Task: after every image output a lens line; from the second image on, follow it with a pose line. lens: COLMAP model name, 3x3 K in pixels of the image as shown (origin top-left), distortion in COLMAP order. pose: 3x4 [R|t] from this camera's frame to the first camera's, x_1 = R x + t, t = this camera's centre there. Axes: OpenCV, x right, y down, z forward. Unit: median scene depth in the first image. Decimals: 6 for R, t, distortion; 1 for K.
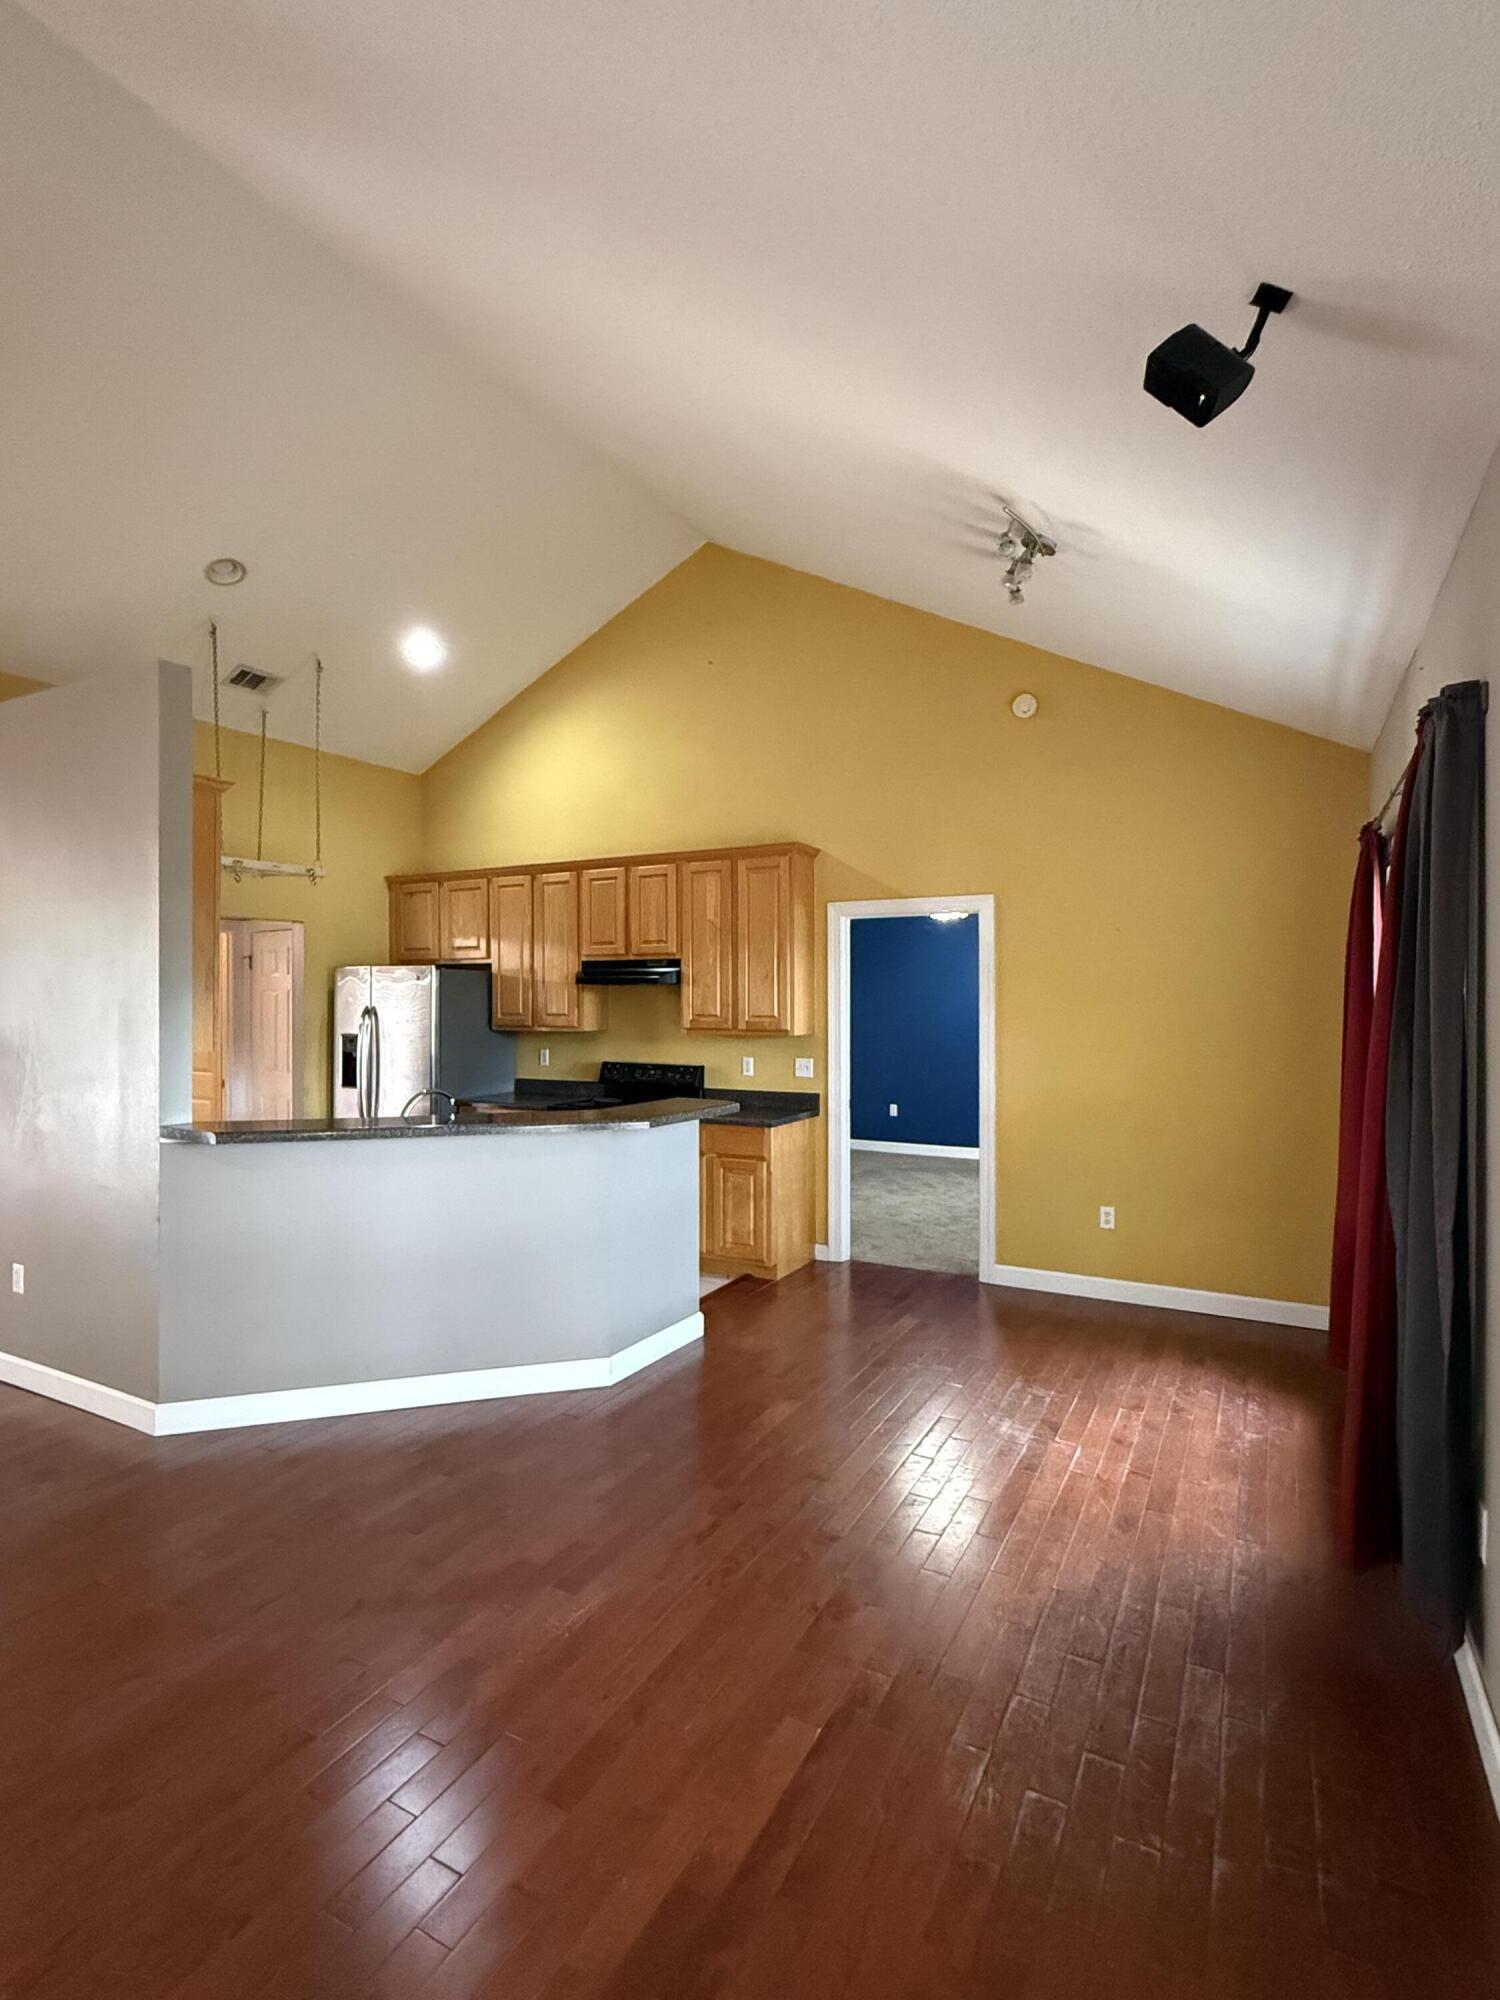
lens RADIAL K [[985.3, 0, 751.6], [0, 985.3, 1002.4], [0, 0, 1]] dist [-0.000022, 0.000297]
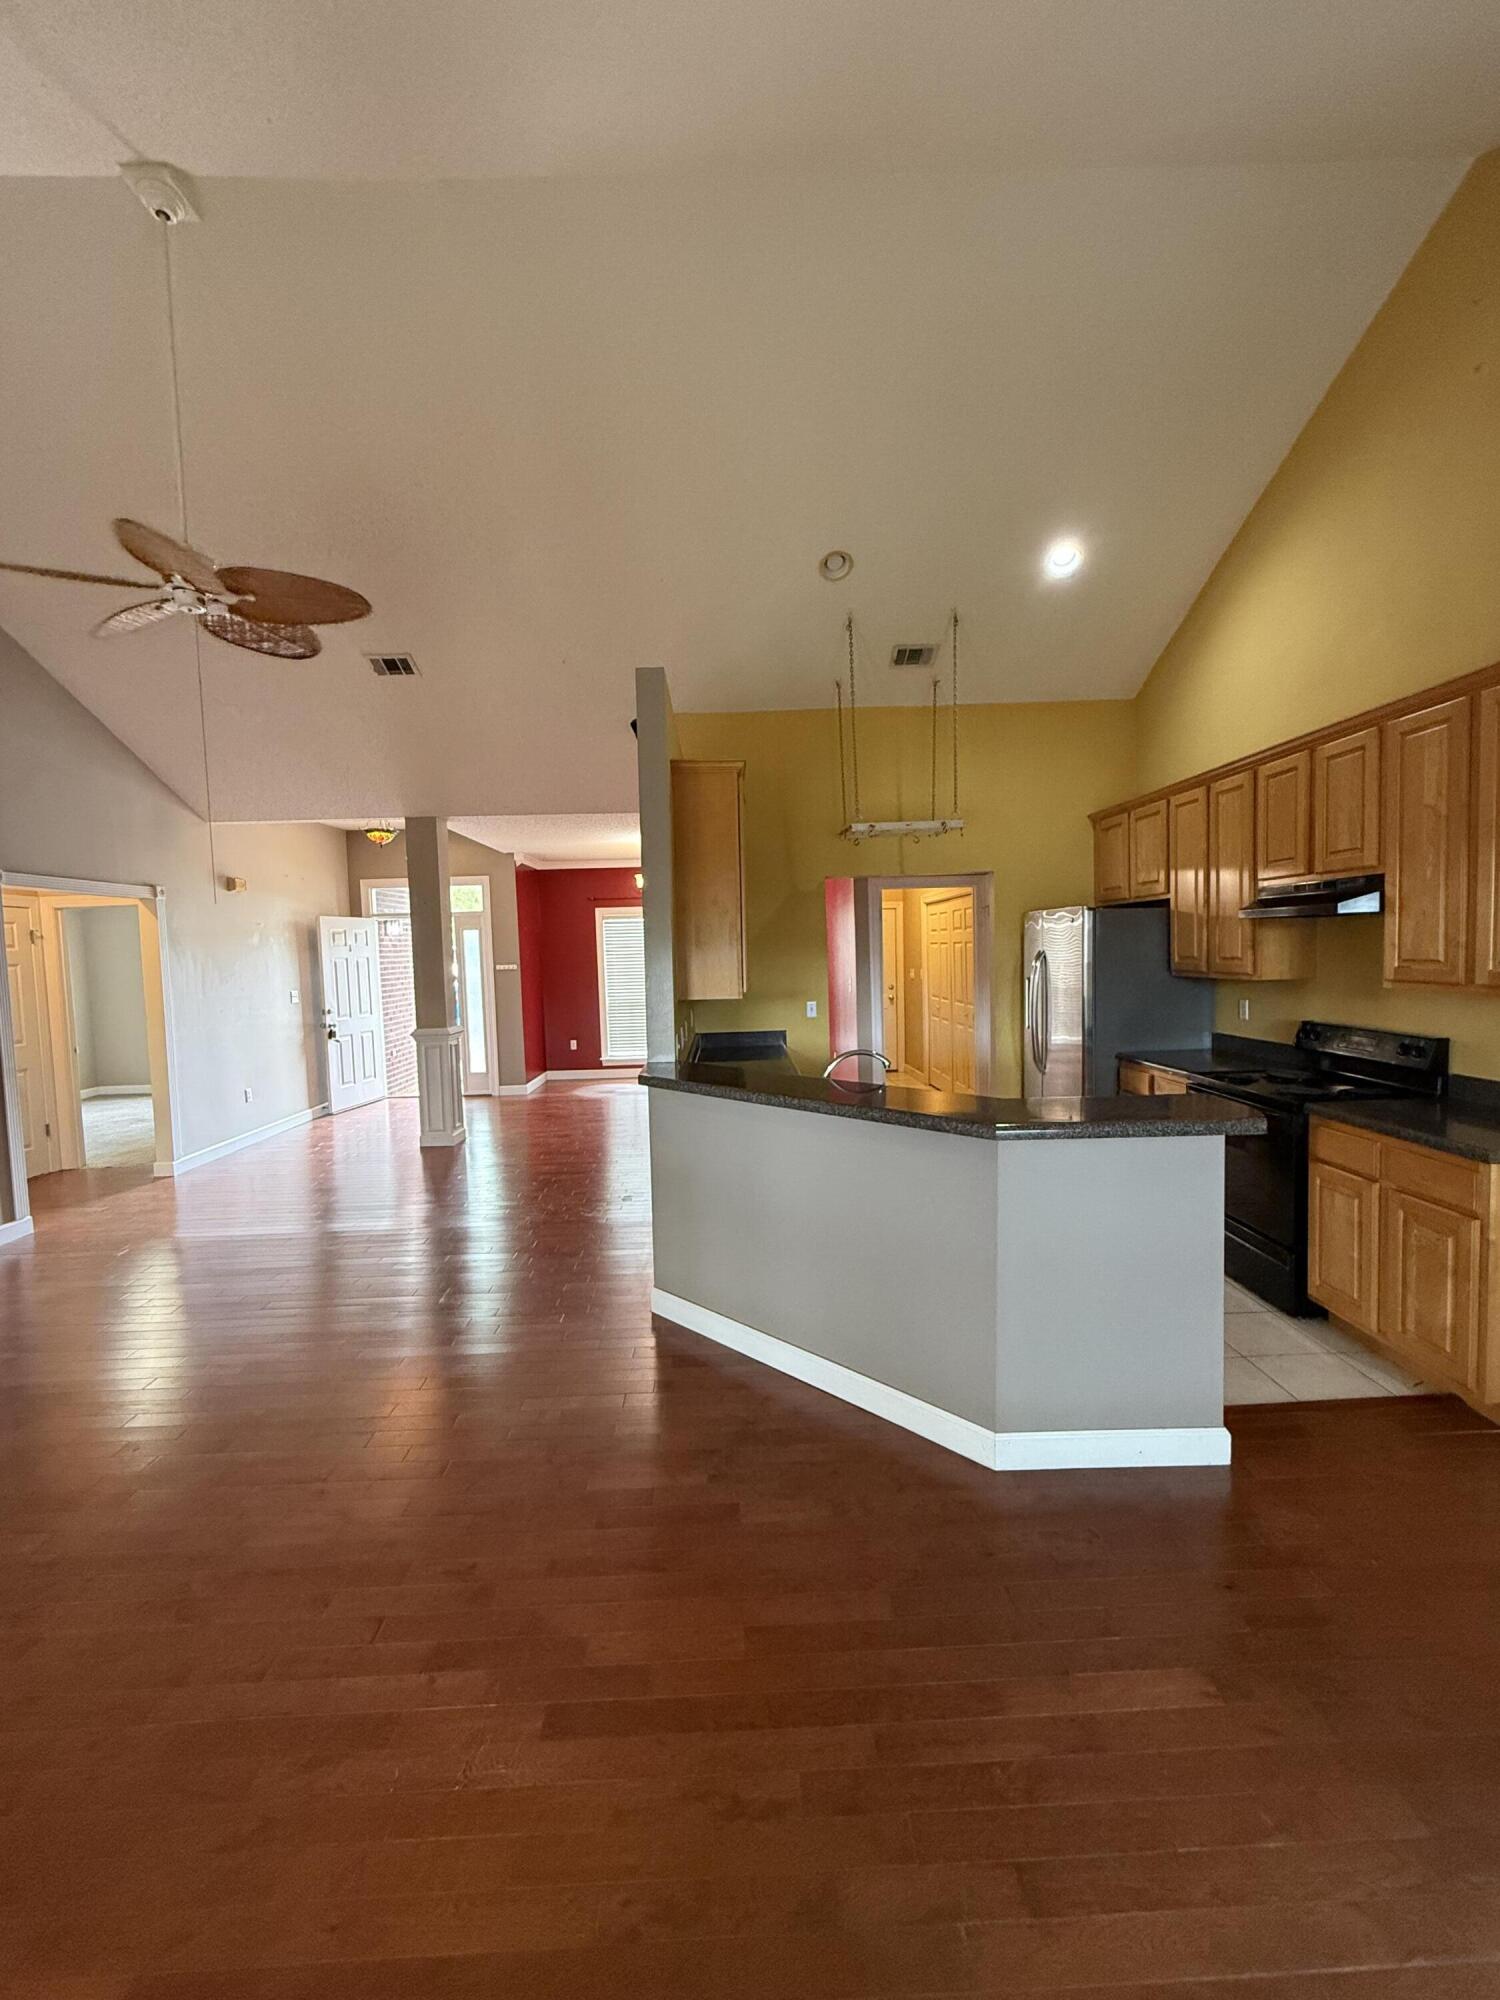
lens RADIAL K [[796.2, 0, 749.1], [0, 796.2, 998.2], [0, 0, 1]] dist [0.002210, 0.000053]
pose [[0.492917, 0.038542, -0.869222, 0.174545], [0.029207, 0.997722, 0.060803, -0.006029], [0.869586, -0.055358, 0.490669, 0.357362]]
